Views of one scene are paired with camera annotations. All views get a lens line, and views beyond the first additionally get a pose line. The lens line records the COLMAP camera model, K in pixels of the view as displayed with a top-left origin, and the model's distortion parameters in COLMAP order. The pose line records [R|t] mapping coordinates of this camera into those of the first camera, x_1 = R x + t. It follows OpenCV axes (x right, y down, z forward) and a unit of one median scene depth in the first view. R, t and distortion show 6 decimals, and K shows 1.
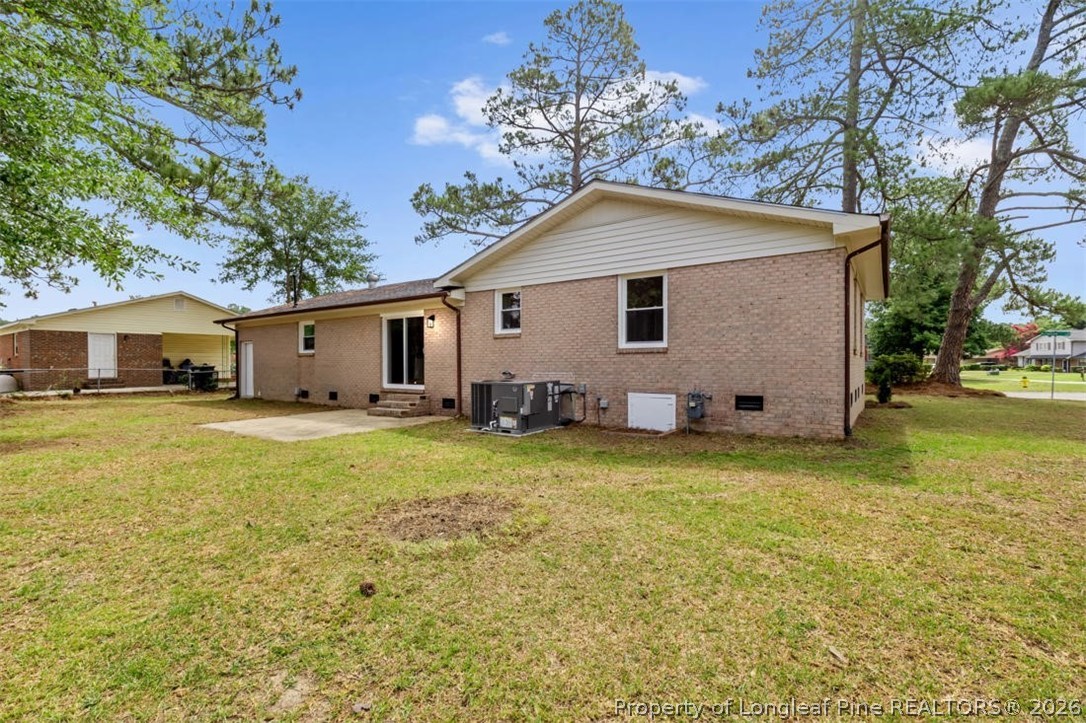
lens RADIAL K [[489.1, 0, 549.2], [0, 489.1, 368.1], [0, 0, 1]] dist [0.002157, -0.000153]
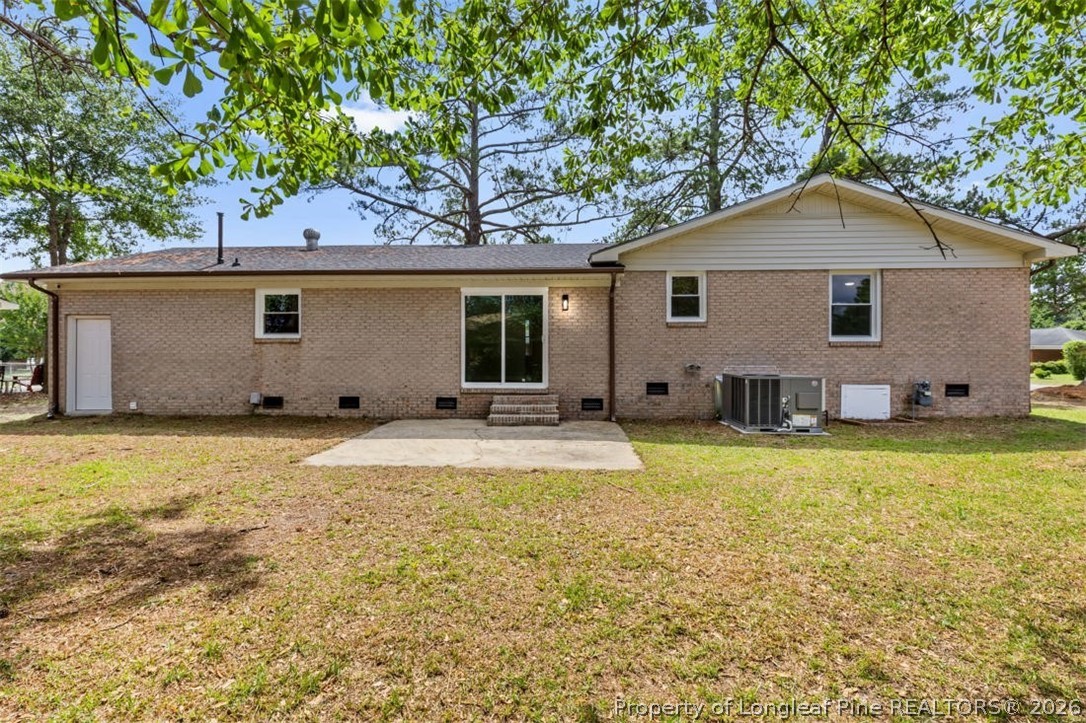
lens RADIAL K [[489.1, 0, 544.1], [0, 489.1, 362.9], [0, 0, 1]] dist [0.002157, -0.000153]
pose [[0.847156, -0.002644, 0.531337, -0.764957], [0.001039, 0.999994, 0.003319, 0.000152], [-0.531343, -0.002259, 0.847154, 0.379686]]
